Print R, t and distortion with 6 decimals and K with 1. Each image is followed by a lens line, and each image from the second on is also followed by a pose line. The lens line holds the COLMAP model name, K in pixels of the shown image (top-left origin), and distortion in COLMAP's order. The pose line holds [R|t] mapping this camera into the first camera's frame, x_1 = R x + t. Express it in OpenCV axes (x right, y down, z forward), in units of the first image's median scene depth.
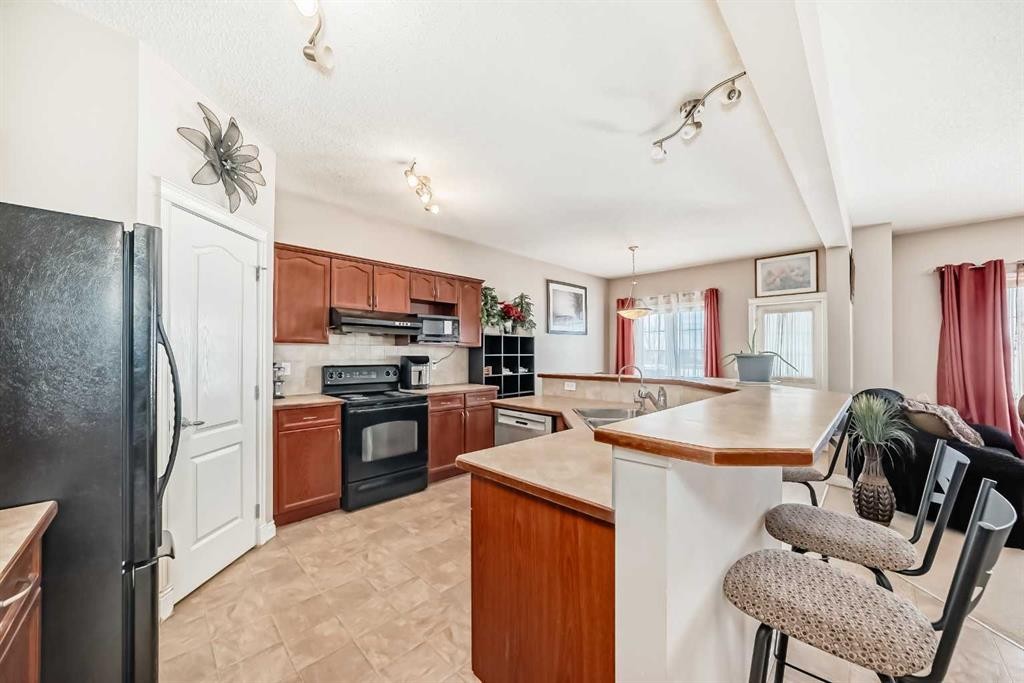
lens RADIAL K [[368.8, 0, 516.1], [0, 368.8, 345.9], [0, 0, 1]] dist [-0.015939, 0.001921]
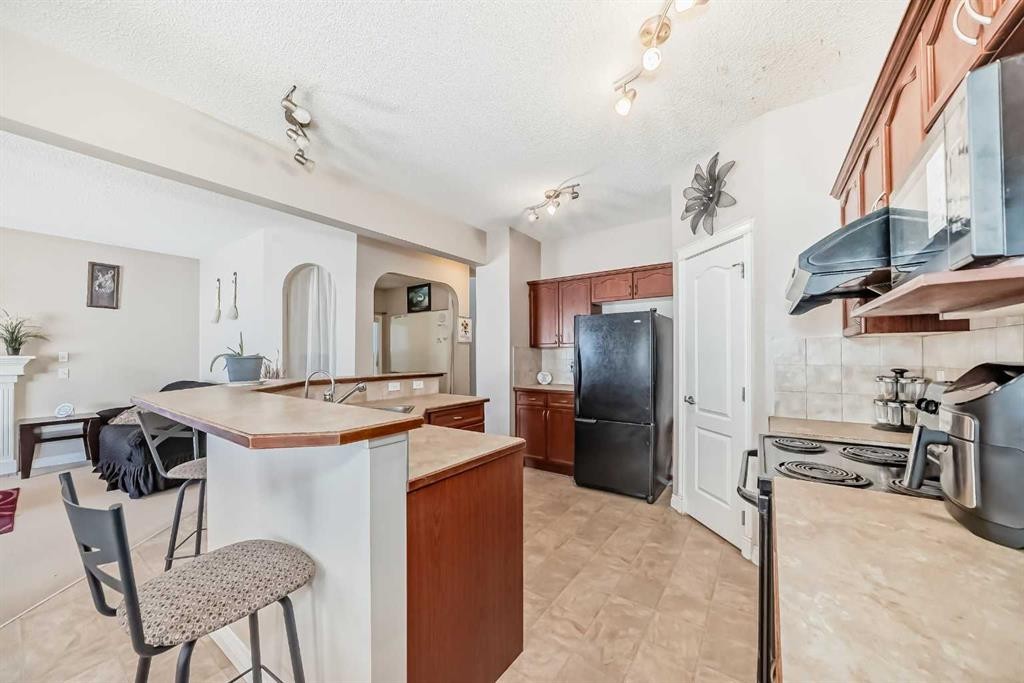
lens RADIAL K [[368.8, 0, 517.7], [0, 368.8, 350.6], [0, 0, 1]] dist [-0.015939, 0.001921]
pose [[-0.984141, 0.001208, -0.177384, 0.026987], [0.005932, 0.999642, -0.026104, 0.020502], [0.177289, -0.026742, -0.983795, 1.096814]]
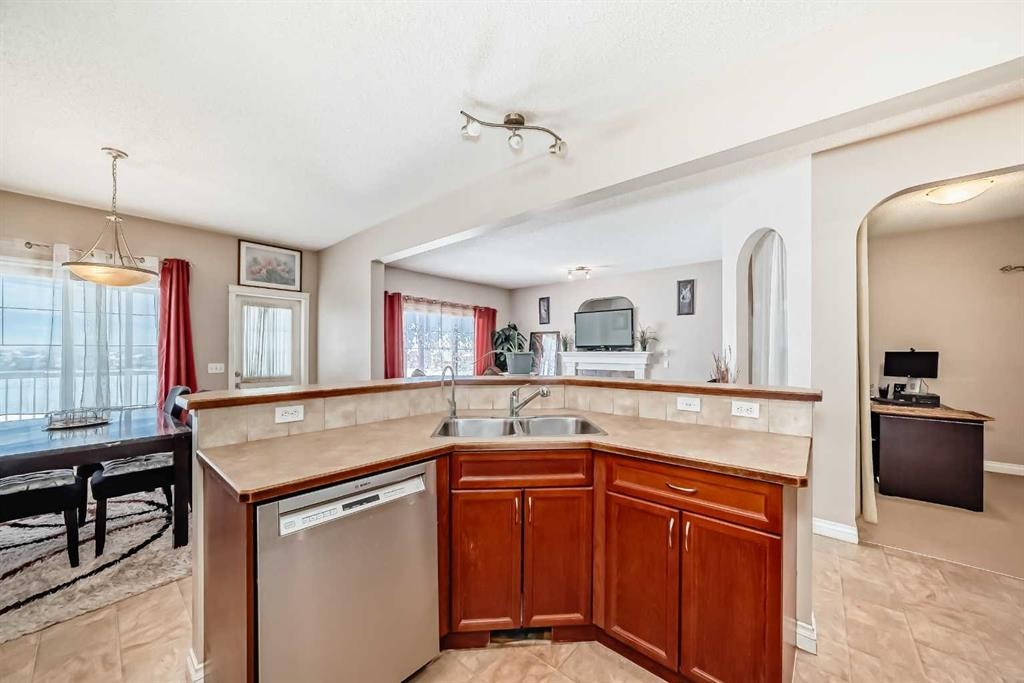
lens RADIAL K [[368.8, 0, 519.3], [0, 368.8, 345.3], [0, 0, 1]] dist [-0.015939, 0.001921]
pose [[-0.088263, 0.016591, 0.995959, -0.301076], [-0.018979, 0.999652, -0.018334, 0.012279], [-0.995916, -0.020520, -0.087917, 0.552761]]
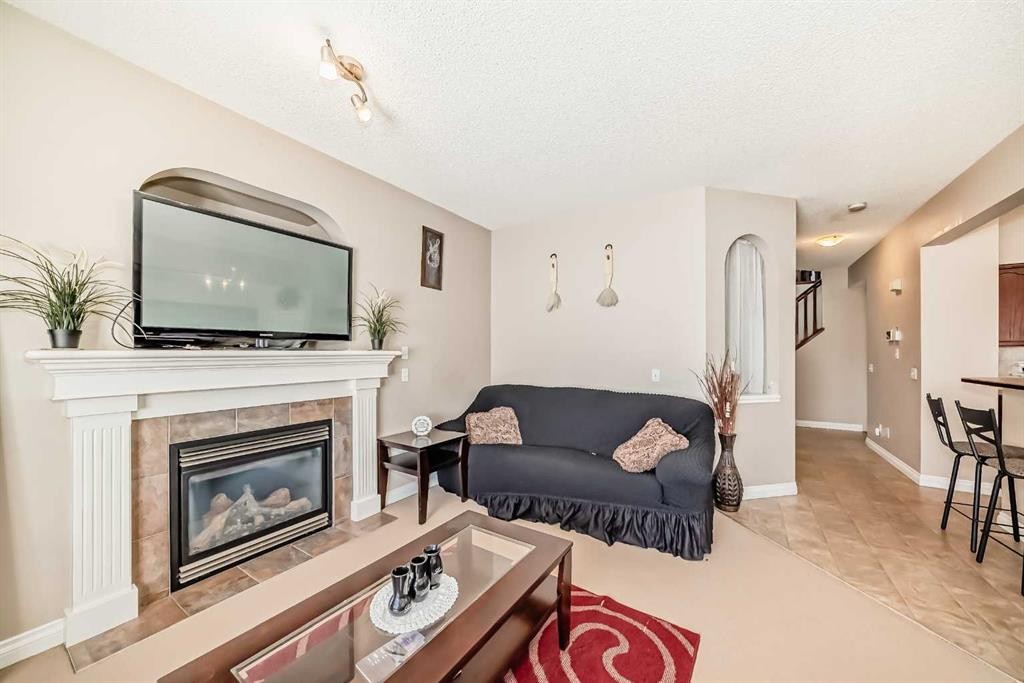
lens RADIAL K [[368.8, 0, 514.3], [0, 368.8, 349.0], [0, 0, 1]] dist [-0.015939, 0.001921]
pose [[-0.976856, -0.005508, -0.213827, 1.084493], [-0.000316, 0.999705, -0.024306, 0.014869], [0.213898, -0.023676, -0.976569, 0.648234]]
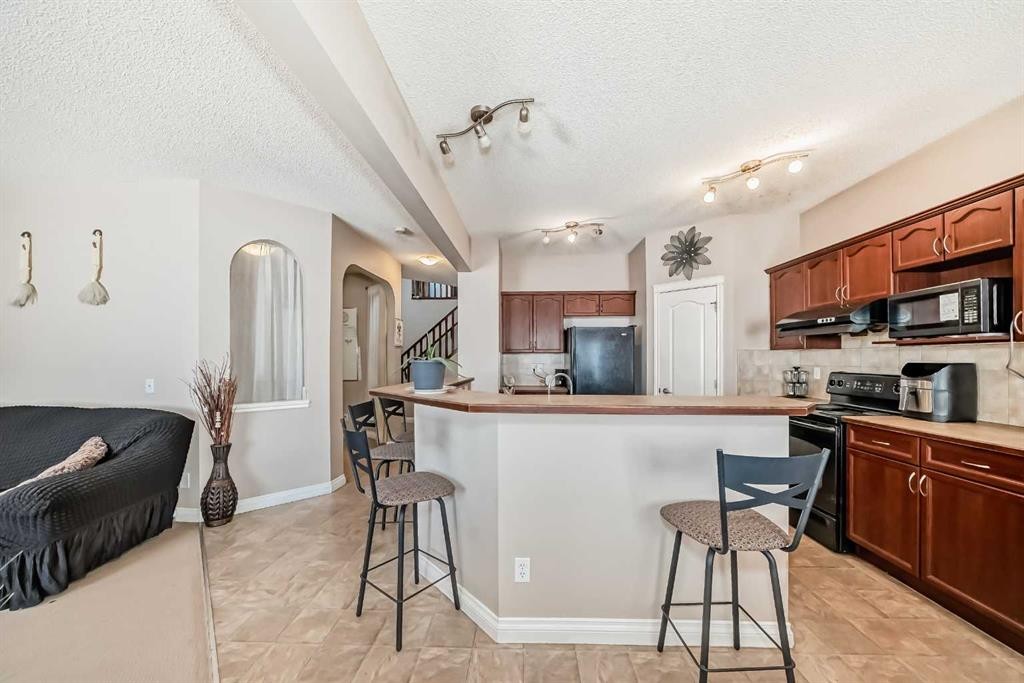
lens RADIAL K [[368.8, 0, 516.3], [0, 368.8, 354.2], [0, 0, 1]] dist [-0.015939, 0.001921]
pose [[-0.729221, -0.008849, -0.684222, 0.565842], [0.011878, 0.999602, -0.025588, 0.019548], [0.684176, -0.026787, -0.728825, 0.925335]]
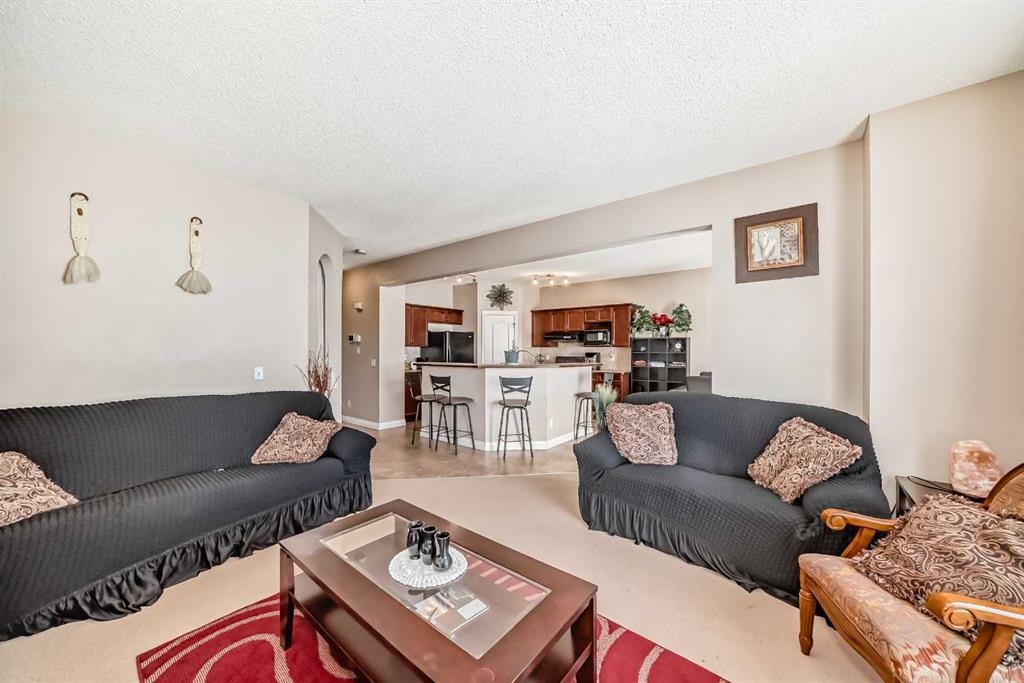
lens RADIAL K [[368.8, 0, 509.1], [0, 368.8, 347.2], [0, 0, 1]] dist [-0.015939, 0.001921]
pose [[0.111791, -0.010037, -0.993681, 1.451484], [0.012495, 0.999884, -0.008694, 0.010877], [0.993653, -0.011444, 0.111903, 0.365812]]
